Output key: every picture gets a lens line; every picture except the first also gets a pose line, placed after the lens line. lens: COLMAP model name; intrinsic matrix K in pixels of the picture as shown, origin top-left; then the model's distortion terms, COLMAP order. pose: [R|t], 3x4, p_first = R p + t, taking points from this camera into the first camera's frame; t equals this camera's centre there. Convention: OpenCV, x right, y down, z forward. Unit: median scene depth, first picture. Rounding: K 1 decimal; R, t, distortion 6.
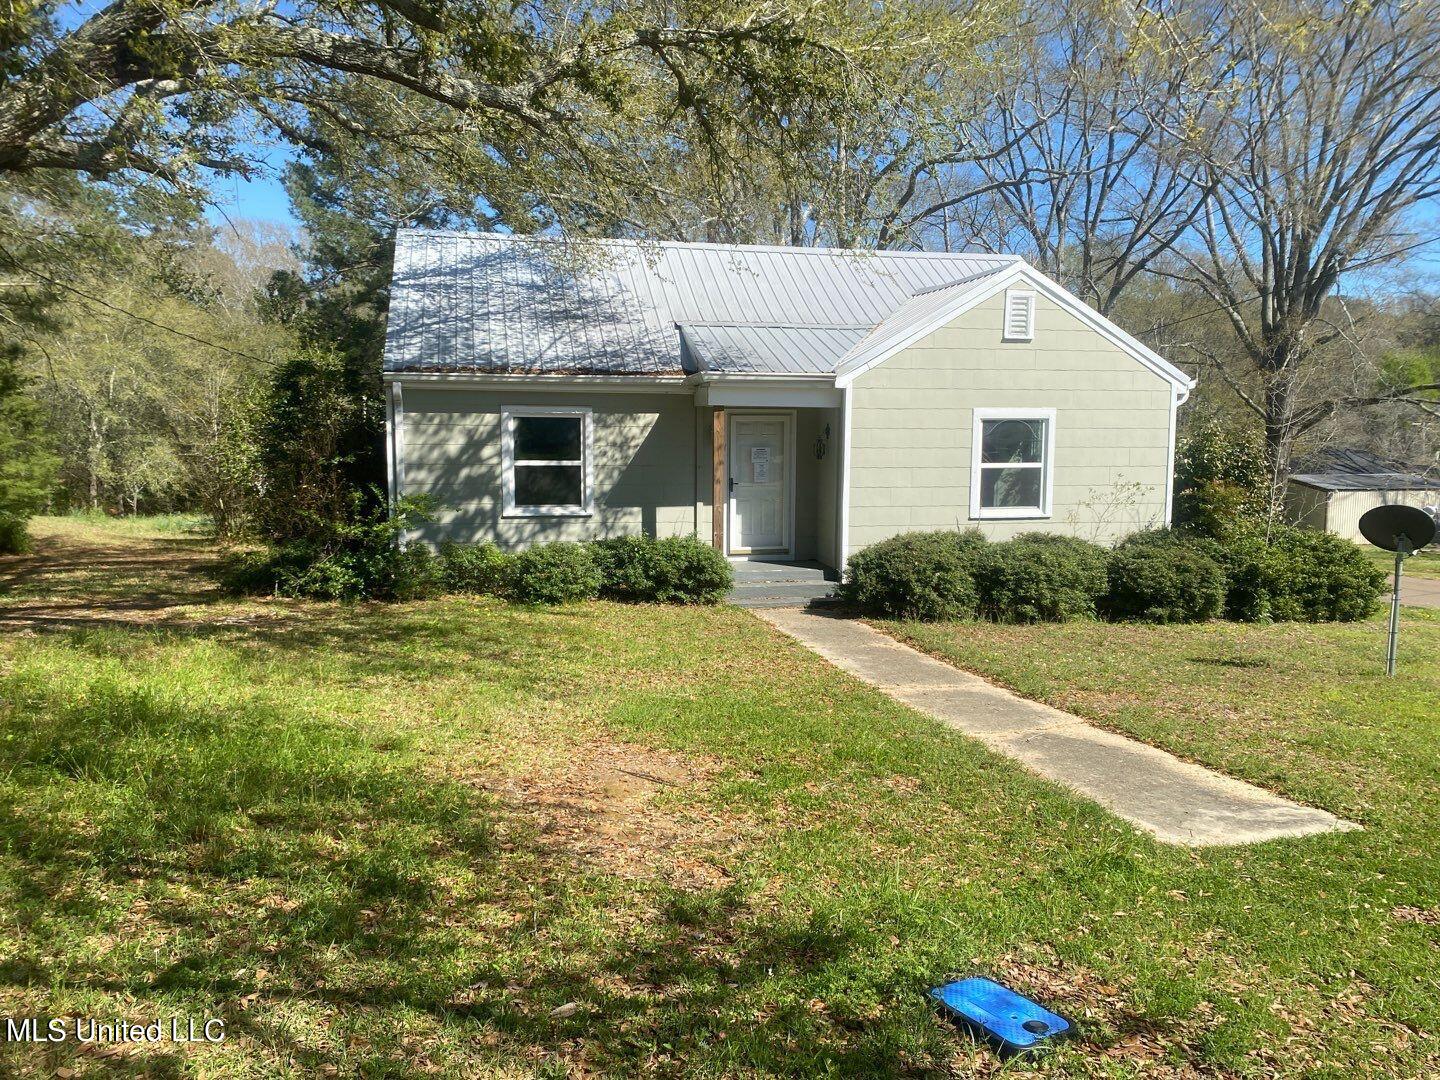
lens RADIAL K [[1083.0, 0, 719.8], [0, 1083.0, 540.8], [0, 0, 1]] dist [0.030134, -0.008378]
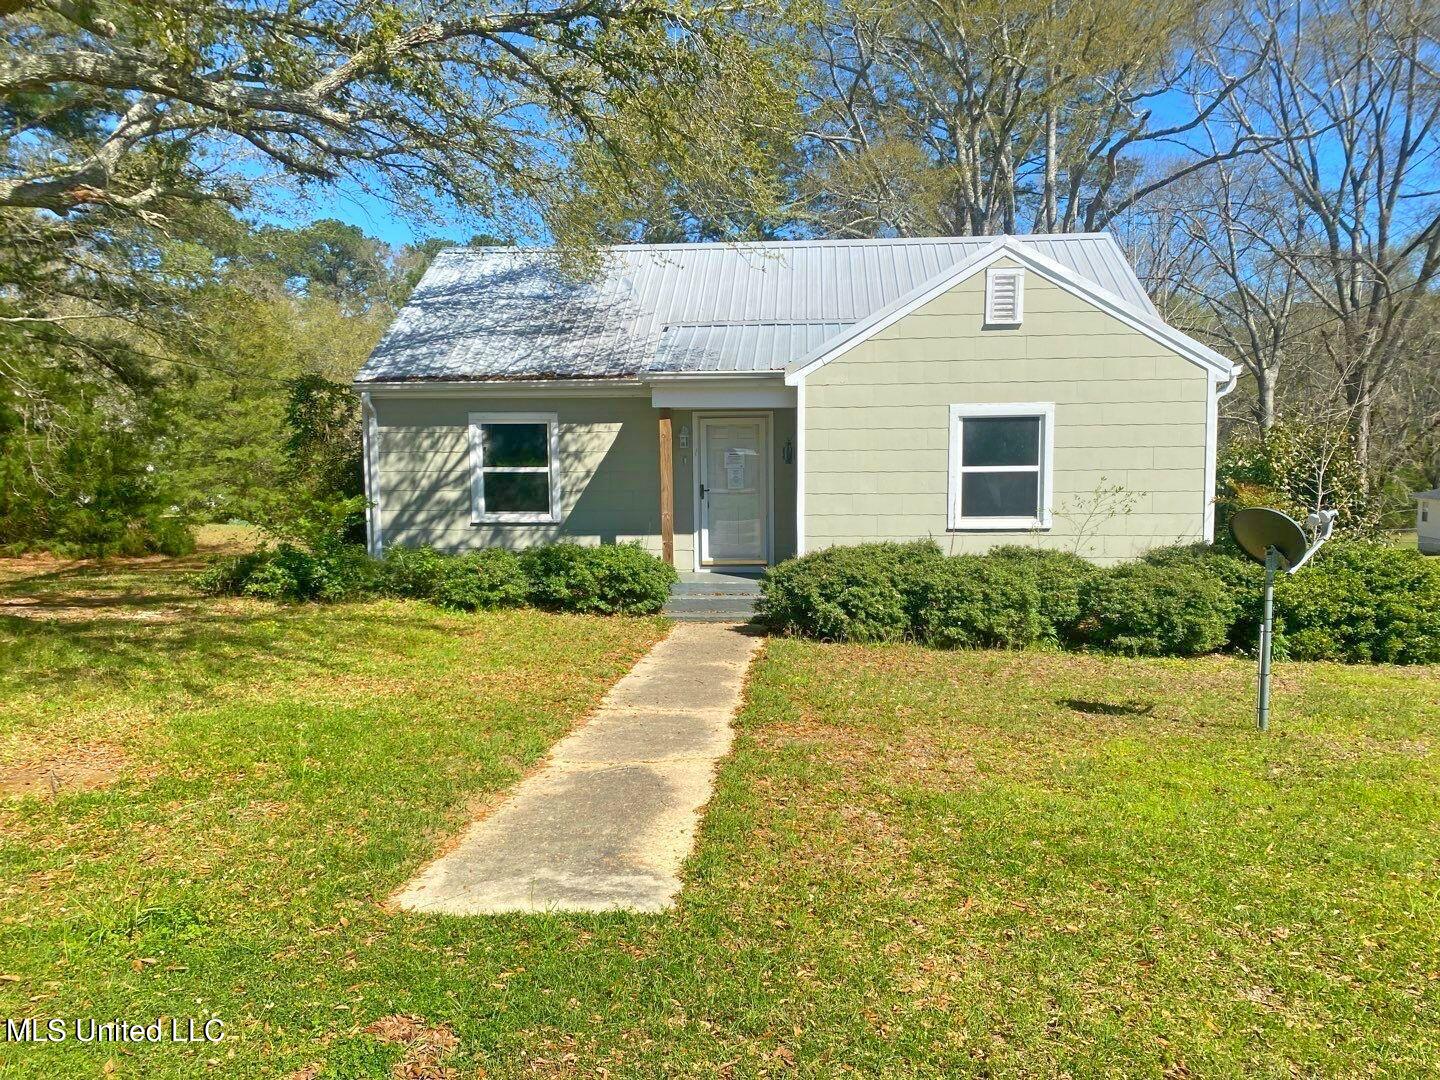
lens RADIAL K [[1083.0, 0, 720.0], [0, 1083.0, 538.0], [0, 0, 1]] dist [0.030134, -0.008378]
pose [[0.957870, 0.011256, -0.286982, 0.312715], [-0.016977, 0.999704, -0.017454, 0.005163], [0.286701, 0.021591, 0.957777, 0.102221]]
